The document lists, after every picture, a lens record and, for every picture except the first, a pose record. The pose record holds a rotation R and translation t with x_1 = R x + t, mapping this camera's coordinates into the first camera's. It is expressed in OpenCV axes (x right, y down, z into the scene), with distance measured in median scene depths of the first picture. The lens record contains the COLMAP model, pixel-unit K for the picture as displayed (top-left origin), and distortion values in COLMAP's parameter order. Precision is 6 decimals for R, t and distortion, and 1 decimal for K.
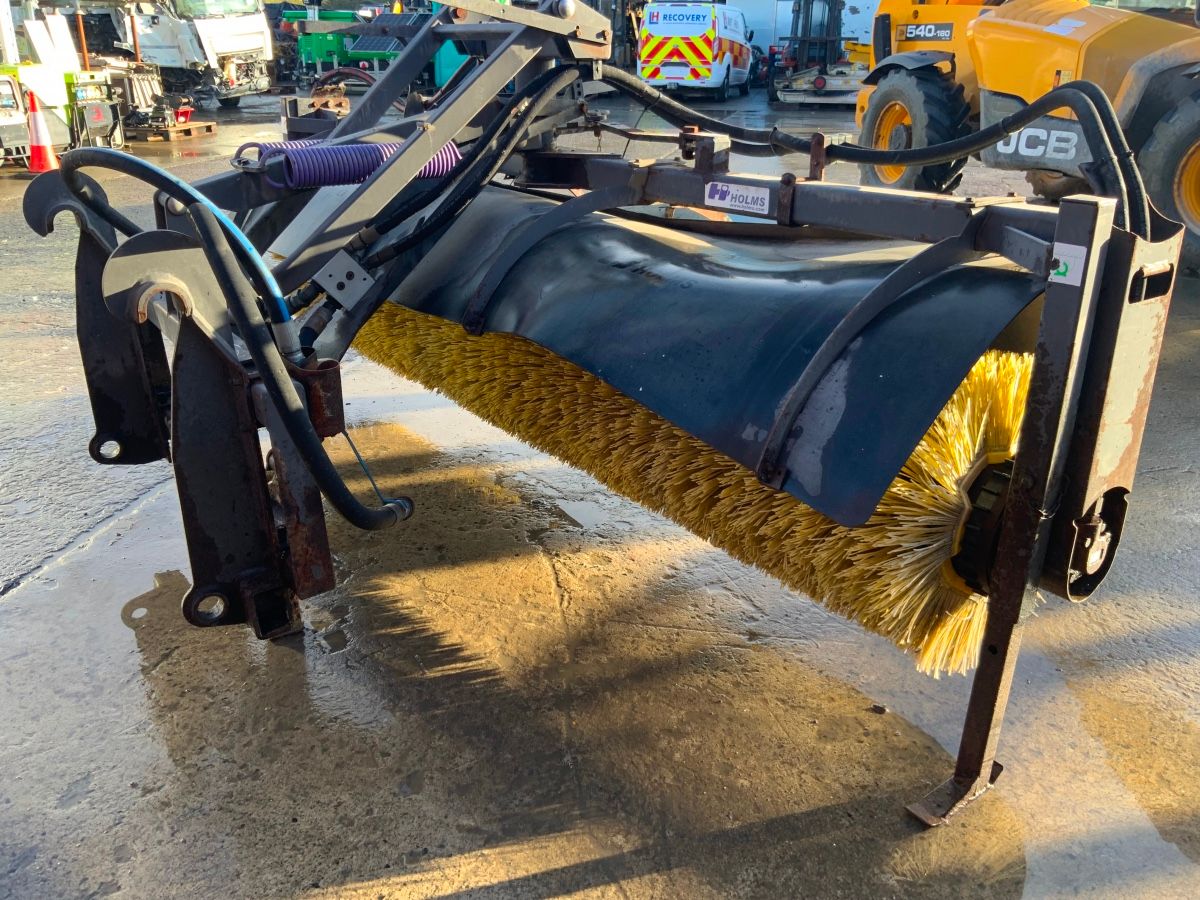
lens RADIAL K [[1006.0, 0, 598.6], [0, 1006.0, 447.4], [0, 0, 1]] dist [0.059605, -0.086131]
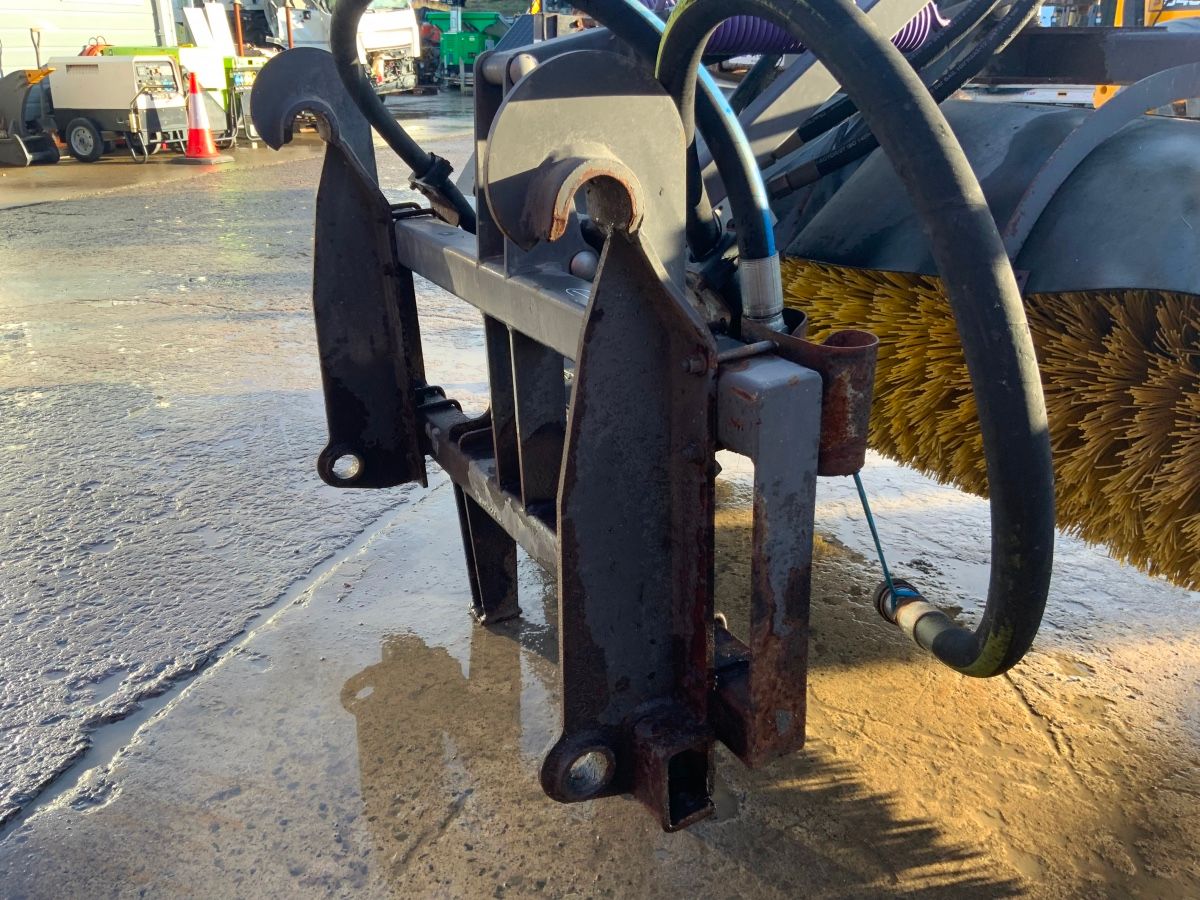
lens RADIAL K [[1006.0, 0, 603.7], [0, 1006.0, 439.5], [0, 0, 1]] dist [0.059605, -0.086131]
pose [[0.994700, 0.034449, -0.096881, -0.205493], [-0.036321, 0.999185, -0.017621, -0.009305], [0.096195, 0.021046, 0.995140, 0.280970]]
